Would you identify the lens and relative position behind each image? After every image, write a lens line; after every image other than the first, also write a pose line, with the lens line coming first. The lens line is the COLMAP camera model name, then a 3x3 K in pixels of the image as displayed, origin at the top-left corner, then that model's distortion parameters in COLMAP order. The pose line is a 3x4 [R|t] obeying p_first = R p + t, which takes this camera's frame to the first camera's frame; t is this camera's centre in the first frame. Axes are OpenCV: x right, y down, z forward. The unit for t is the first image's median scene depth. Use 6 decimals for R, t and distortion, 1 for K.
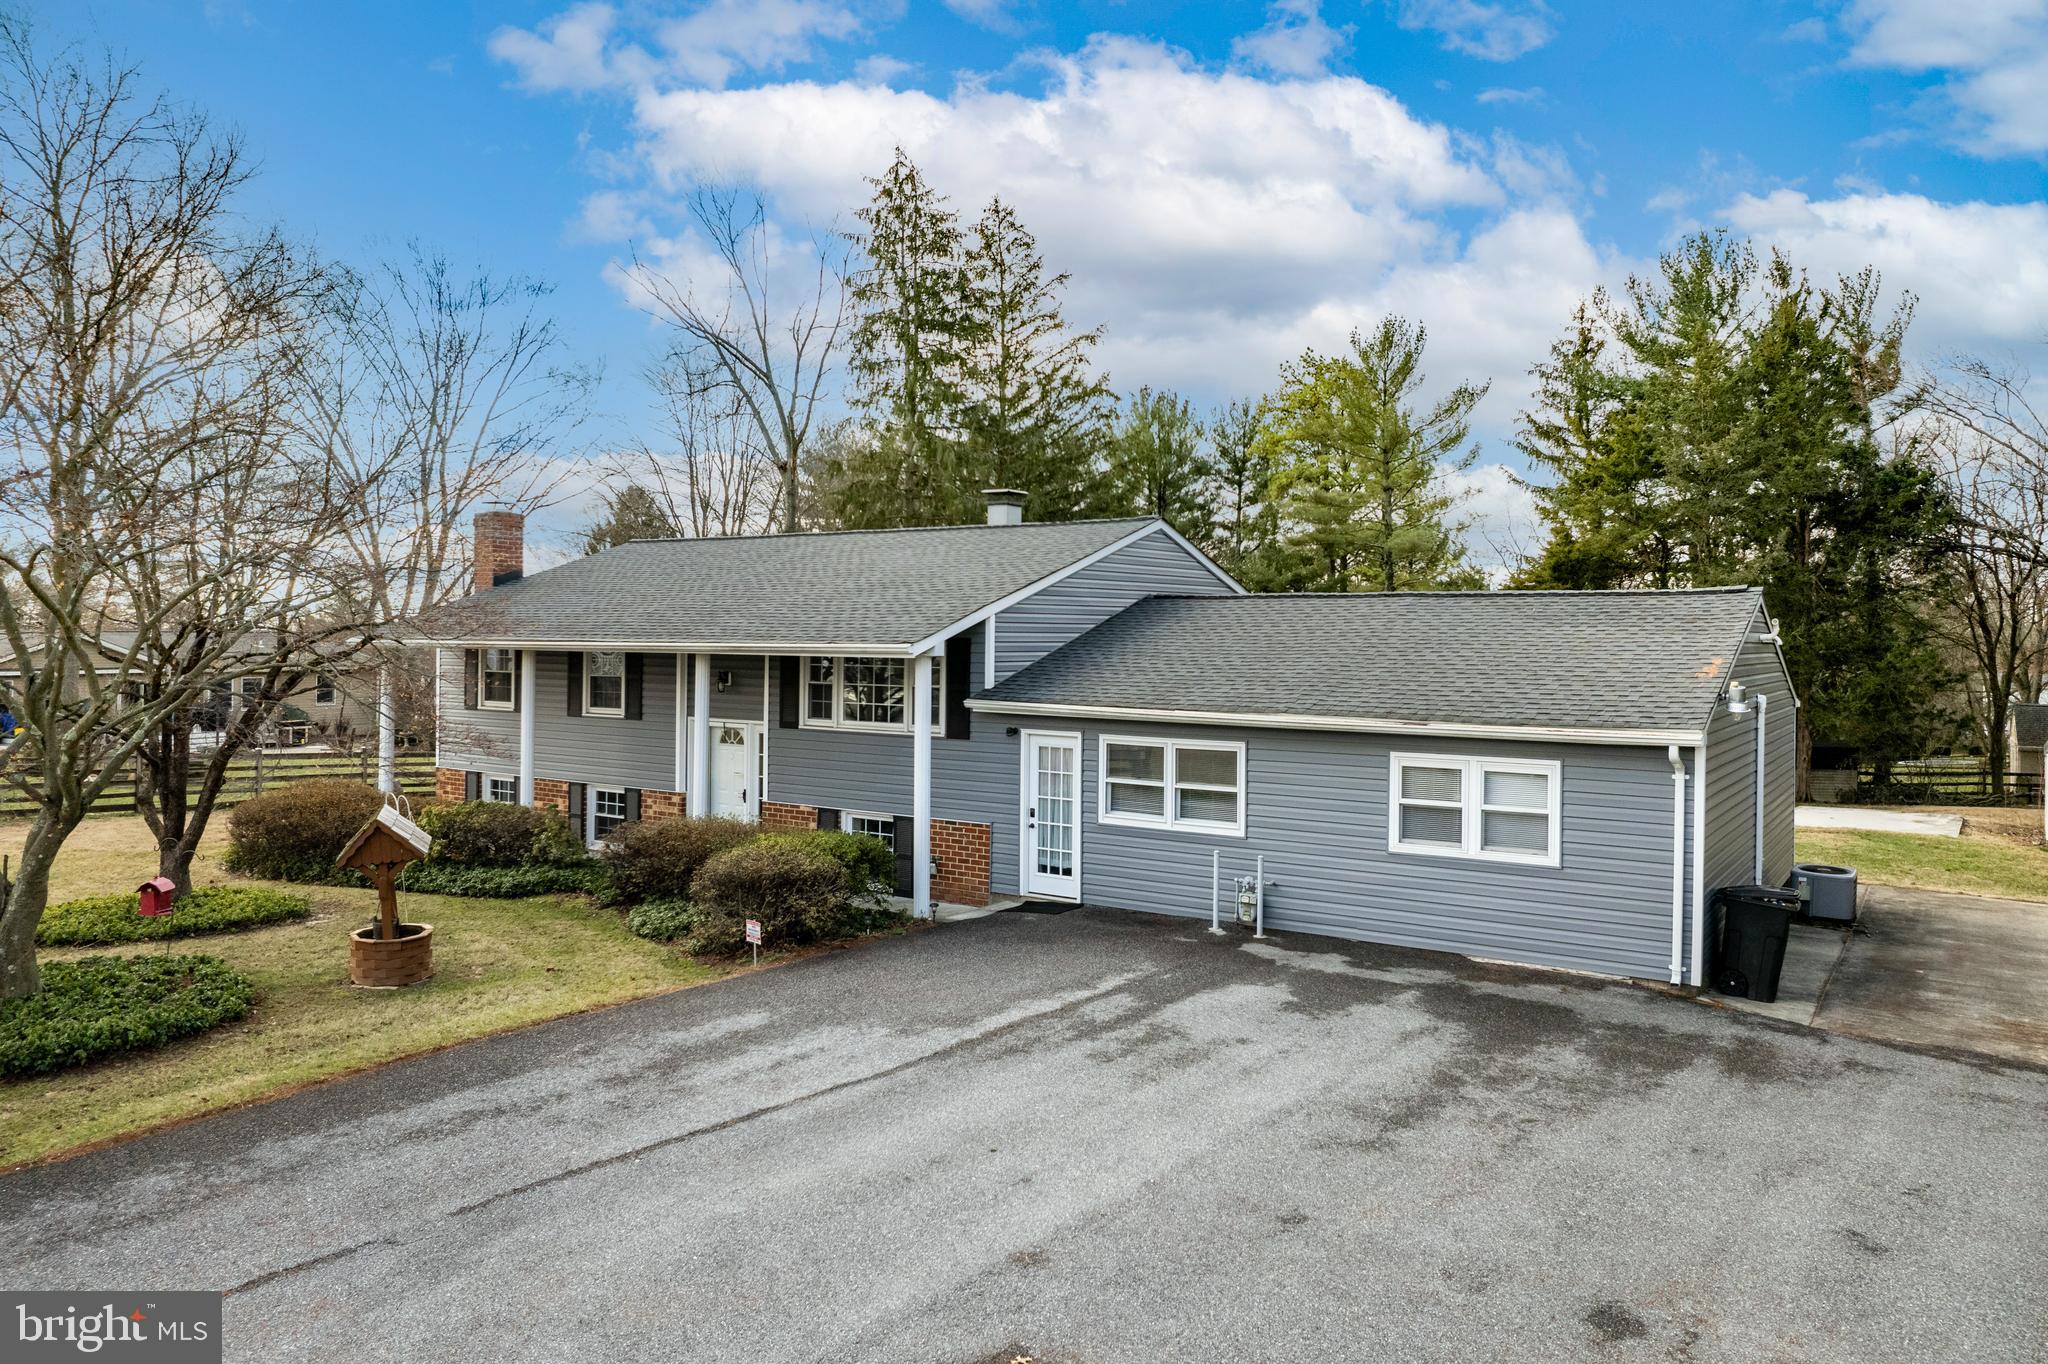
lens RADIAL K [[1439.9, 0, 1067.9], [0, 1439.9, 656.7], [0, 0, 1]] dist [-0.076626, 0.060435]
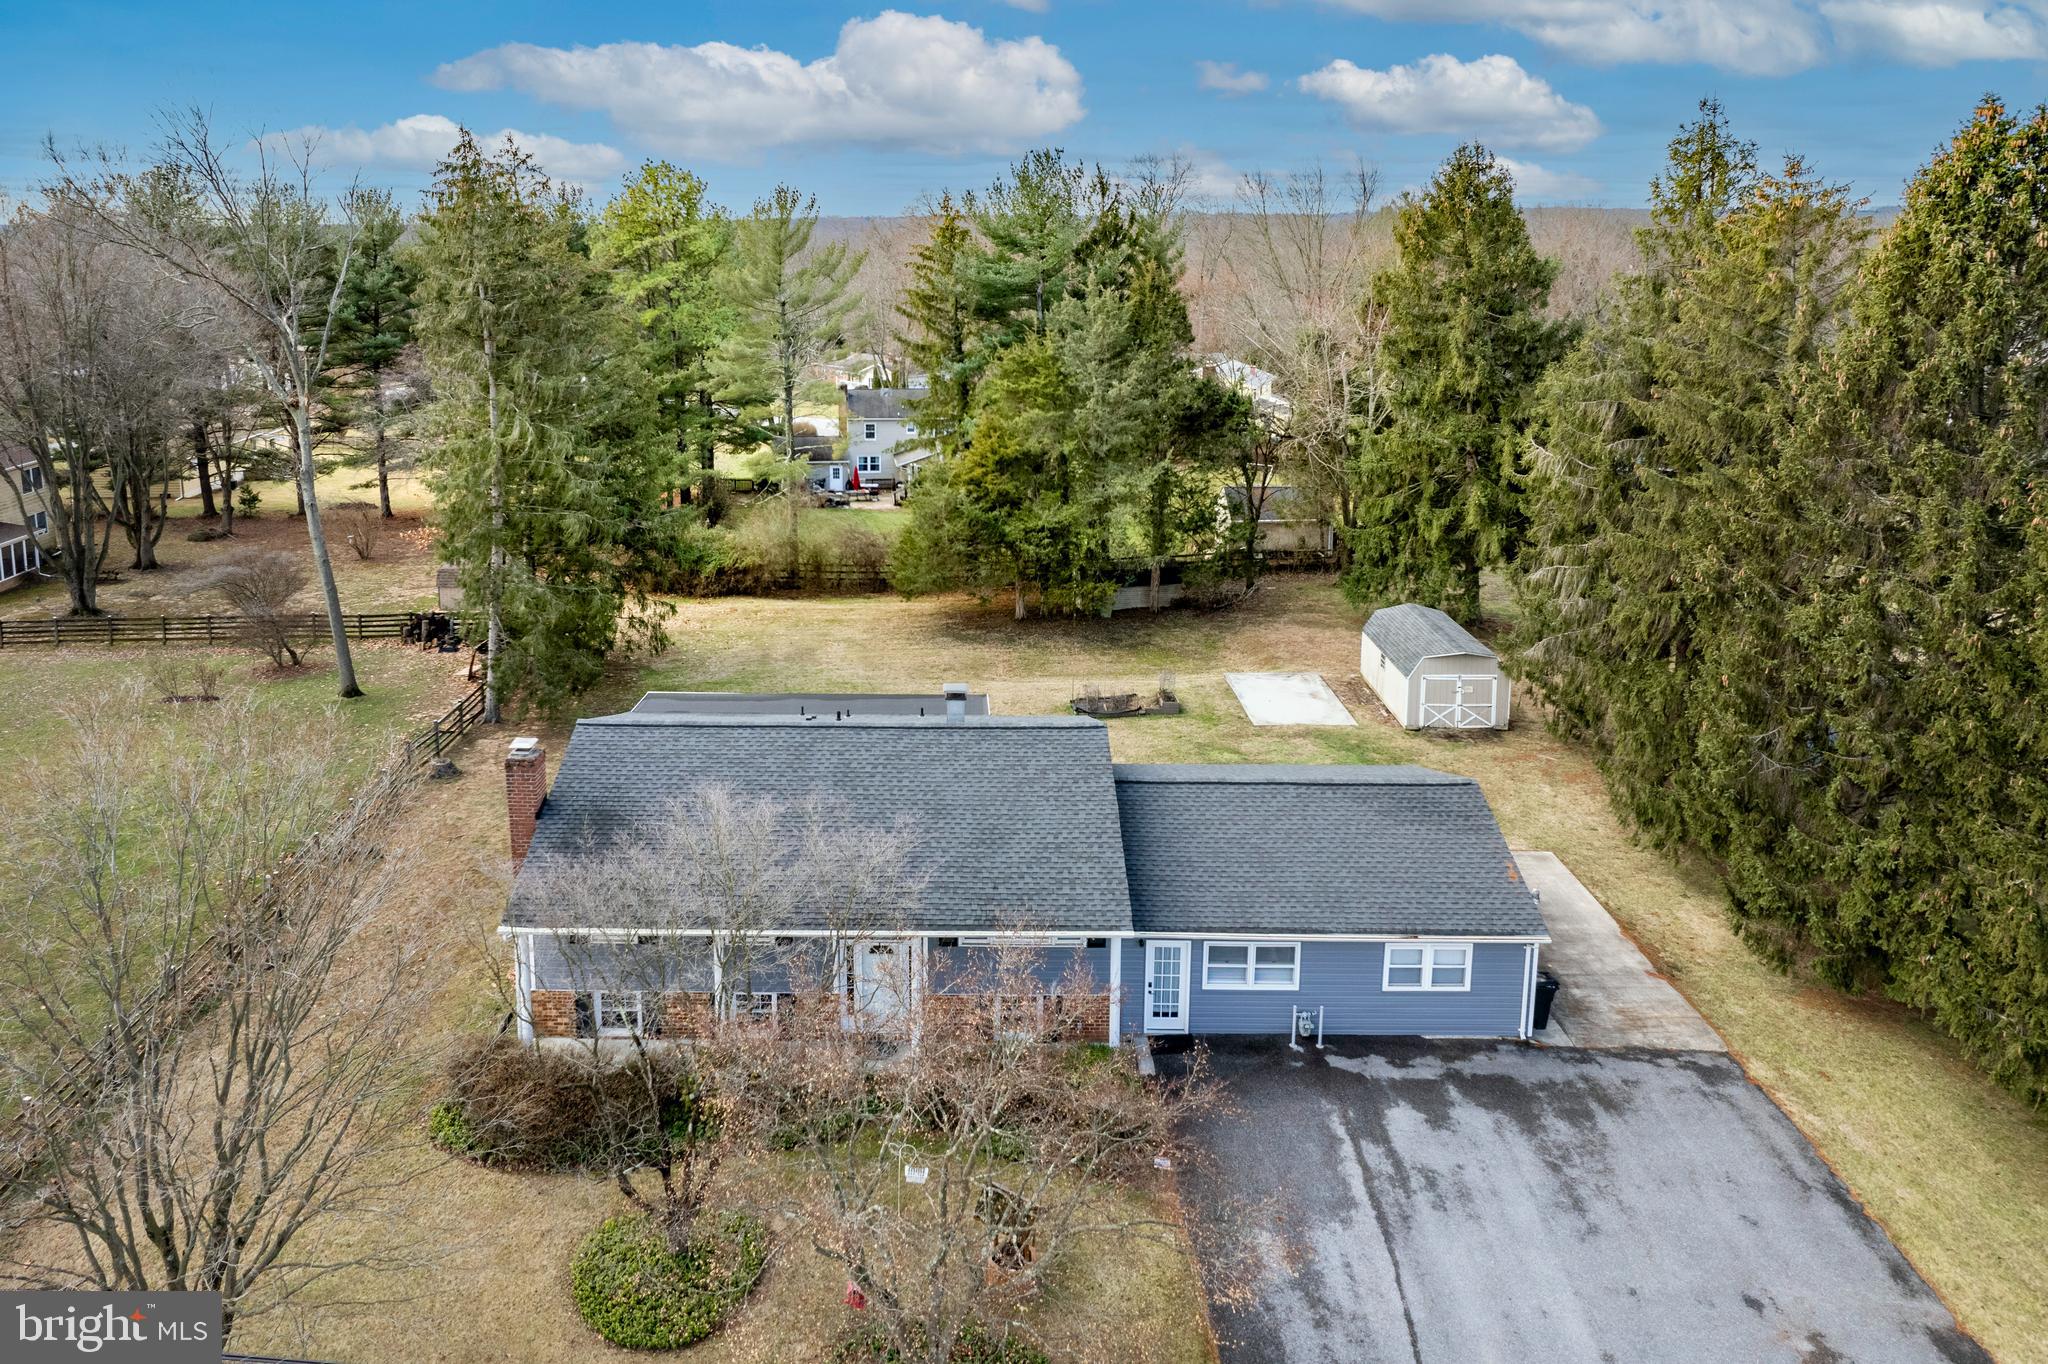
lens RADIAL K [[1450.8, 0, 963.4], [0, 1450.8, 425.0], [0, 0, 1]] dist [-0.014949, 0.001205]
pose [[0.829649, -0.099181, 0.549404, -1.630399], [0.011472, 0.986914, 0.160839, -1.232115], [-0.558167, -0.127137, 0.819931, -0.247499]]
